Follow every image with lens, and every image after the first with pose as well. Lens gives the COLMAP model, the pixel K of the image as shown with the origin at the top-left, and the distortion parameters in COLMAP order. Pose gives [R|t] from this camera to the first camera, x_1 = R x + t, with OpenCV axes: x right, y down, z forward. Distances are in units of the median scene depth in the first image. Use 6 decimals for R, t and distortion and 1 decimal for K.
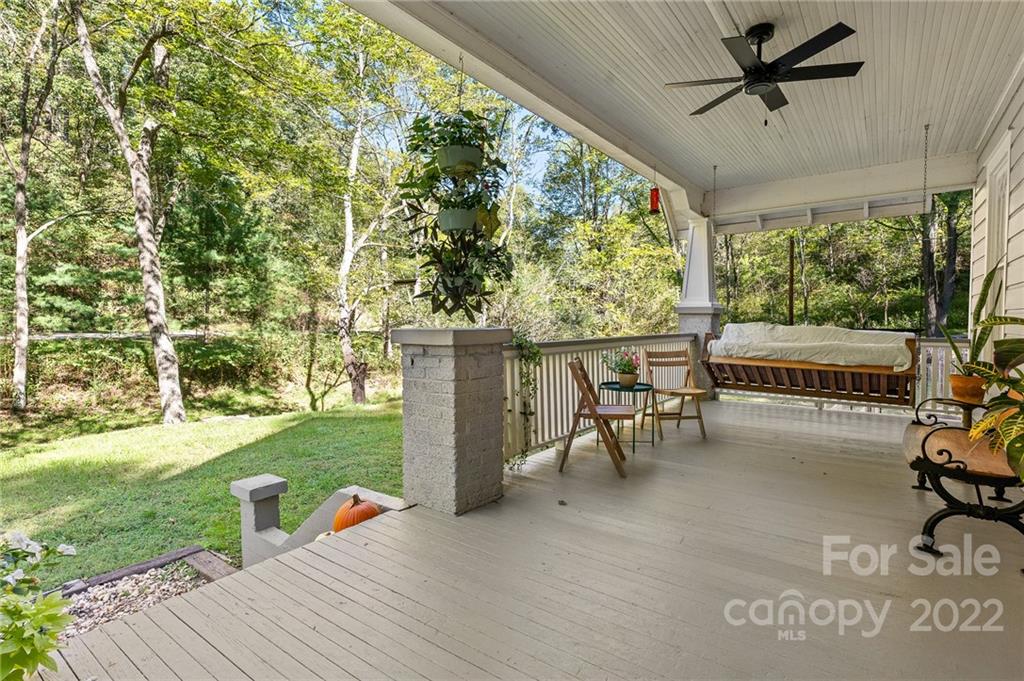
lens RADIAL K [[504.5, 0, 512.1], [0, 504.5, 330.5], [0, 0, 1]] dist [0.000182, -0.000085]
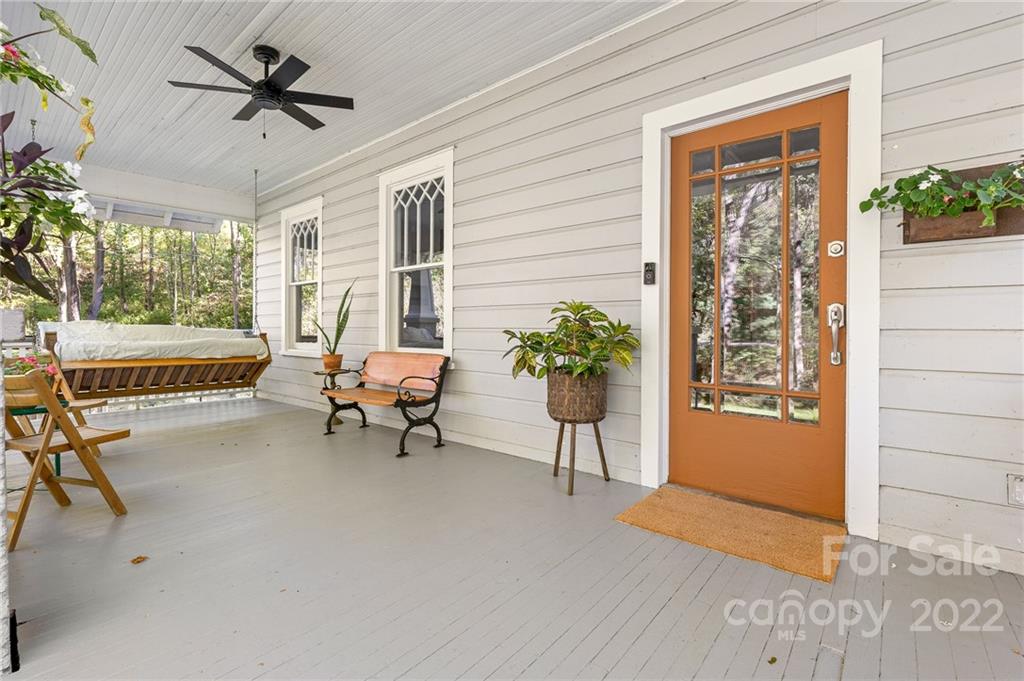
lens RADIAL K [[459.6, 0, 512.4], [0, 459.6, 332.7], [0, 0, 1]] dist [-0.001220, -0.000062]
pose [[0.058782, -0.013591, 0.998178, -0.341114], [0.024970, 0.999614, 0.012140, 0.016034], [-0.997959, 0.024211, 0.059099, 0.288488]]
